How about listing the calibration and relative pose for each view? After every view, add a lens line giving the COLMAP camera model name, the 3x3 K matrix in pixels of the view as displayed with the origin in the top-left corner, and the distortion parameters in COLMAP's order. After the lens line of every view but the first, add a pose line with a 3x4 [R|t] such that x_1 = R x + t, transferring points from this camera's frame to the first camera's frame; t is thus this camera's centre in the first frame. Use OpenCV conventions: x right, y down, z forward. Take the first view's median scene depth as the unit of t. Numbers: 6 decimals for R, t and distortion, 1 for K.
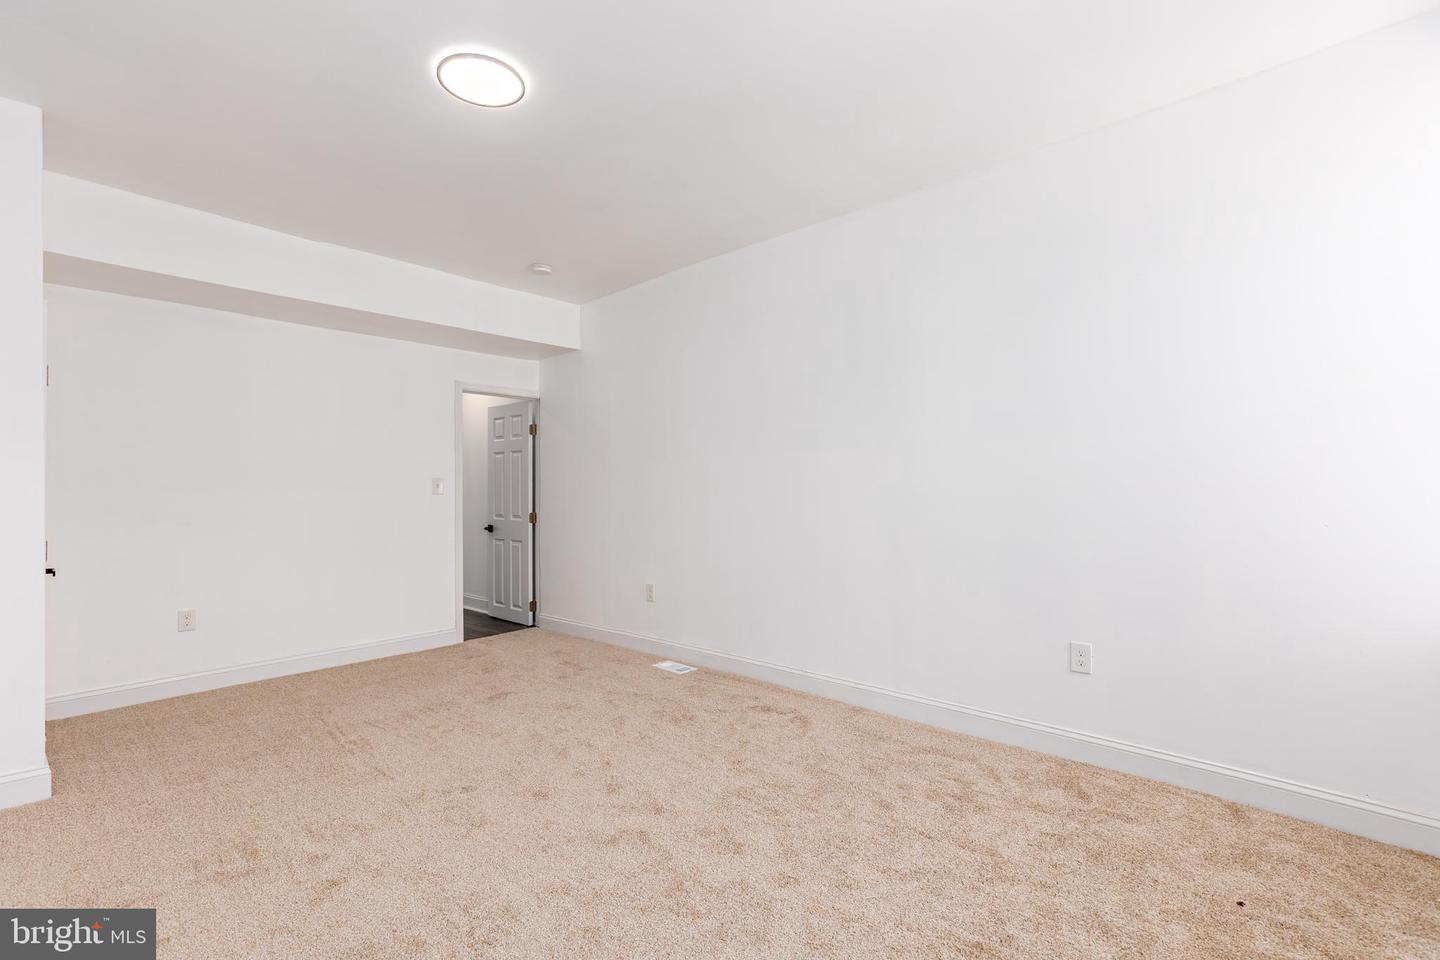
lens RADIAL K [[648.1, 0, 729.4], [0, 648.1, 488.5], [0, 0, 1]] dist [0.007838, -0.000953]
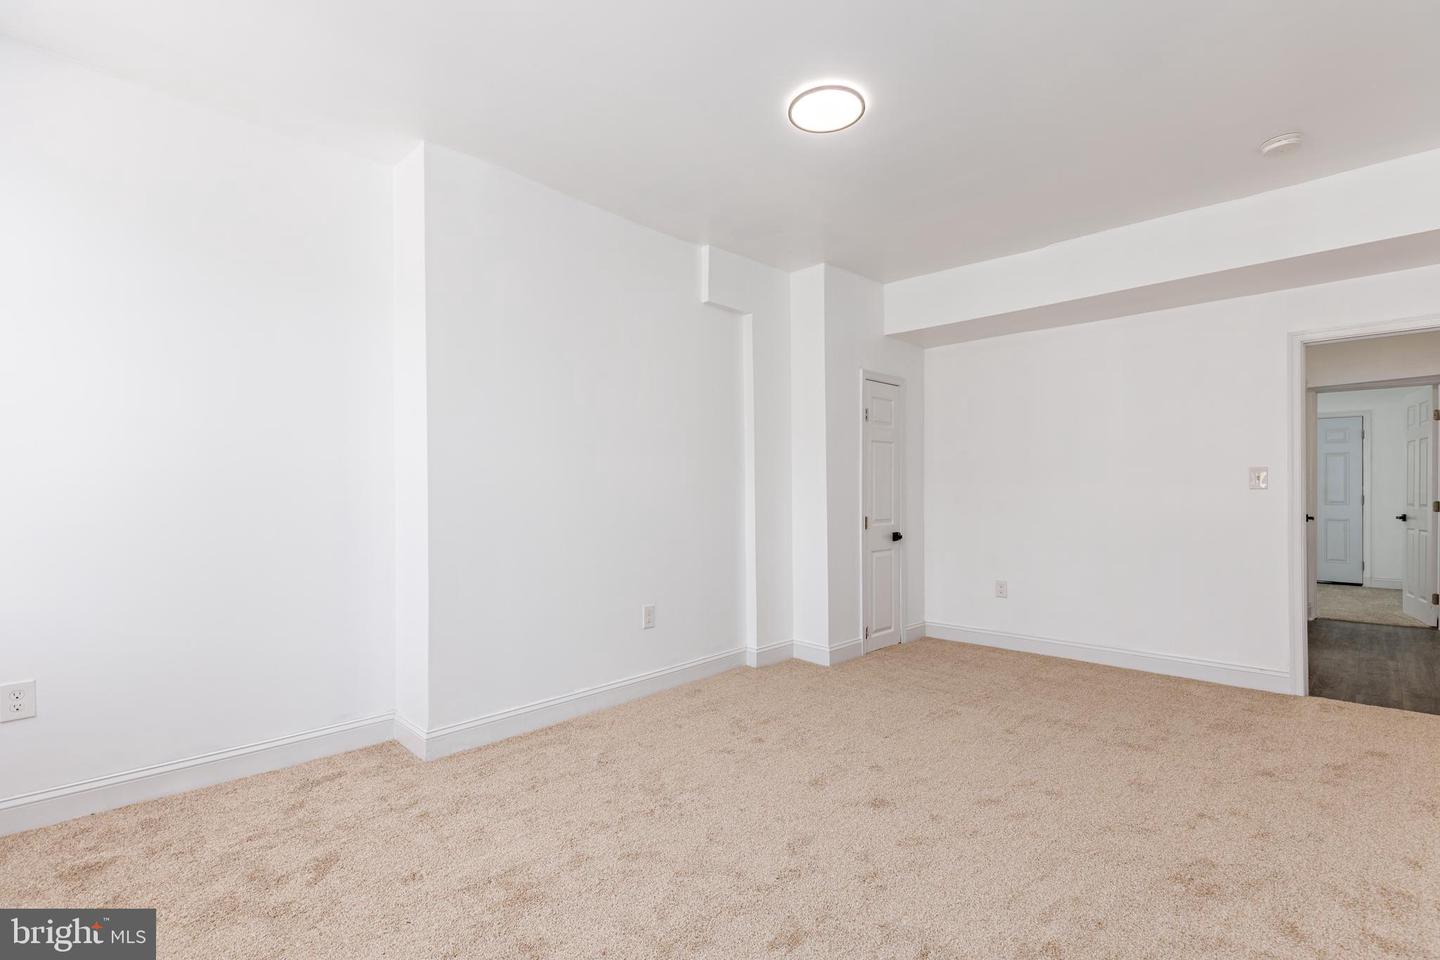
lens RADIAL K [[648.1, 0, 729.4], [0, 648.1, 488.5], [0, 0, 1]] dist [0.007838, -0.000953]
pose [[-0.026308, 0.004039, -0.999646, 0.441951], [0.007574, 0.999964, 0.003841, 0.001398], [0.999625, -0.007471, -0.026338, 0.532987]]
